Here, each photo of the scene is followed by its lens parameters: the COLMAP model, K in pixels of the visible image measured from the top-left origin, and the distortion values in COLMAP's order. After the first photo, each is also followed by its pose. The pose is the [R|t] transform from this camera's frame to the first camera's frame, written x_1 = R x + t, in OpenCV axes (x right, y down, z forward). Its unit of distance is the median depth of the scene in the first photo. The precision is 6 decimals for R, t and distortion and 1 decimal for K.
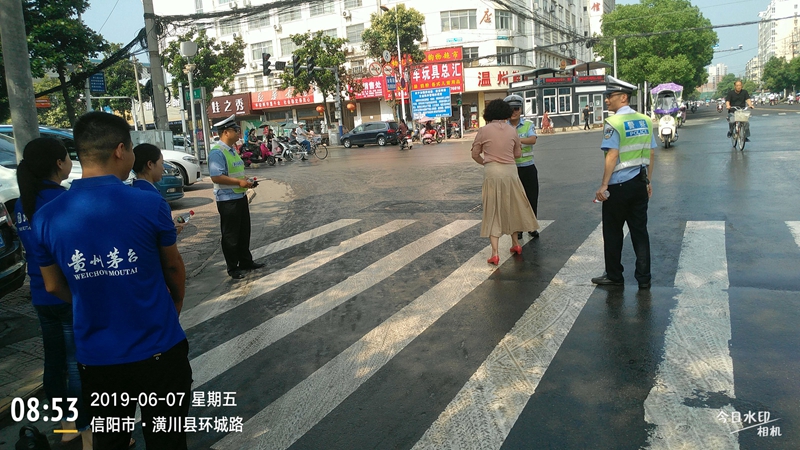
lens RADIAL K [[581.6, 0, 400.0], [0, 581.6, 225.0], [0, 0, 1]] dist [0.002165, -0.002801]
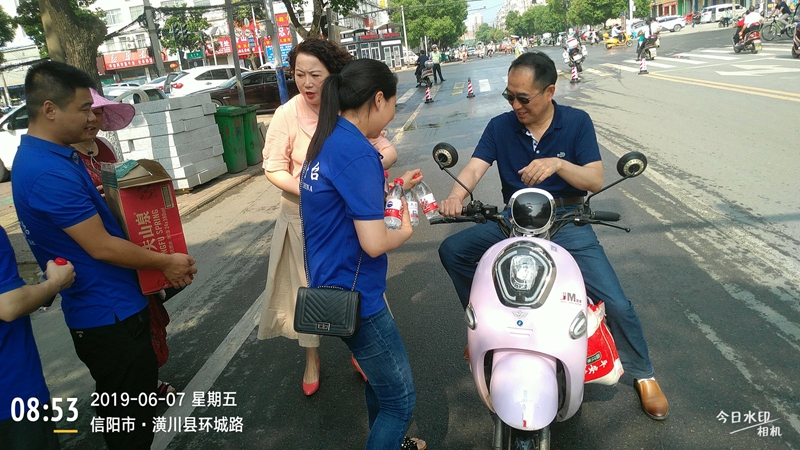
lens RADIAL K [[581.6, 0, 400.0], [0, 581.6, 225.0], [0, 0, 1]] dist [0.002165, -0.002801]
pose [[0.934903, -0.134987, 0.328229, -0.164182], [0.109945, 0.989503, 0.093781, 0.070671], [-0.337443, -0.051589, 0.939931, -0.338344]]
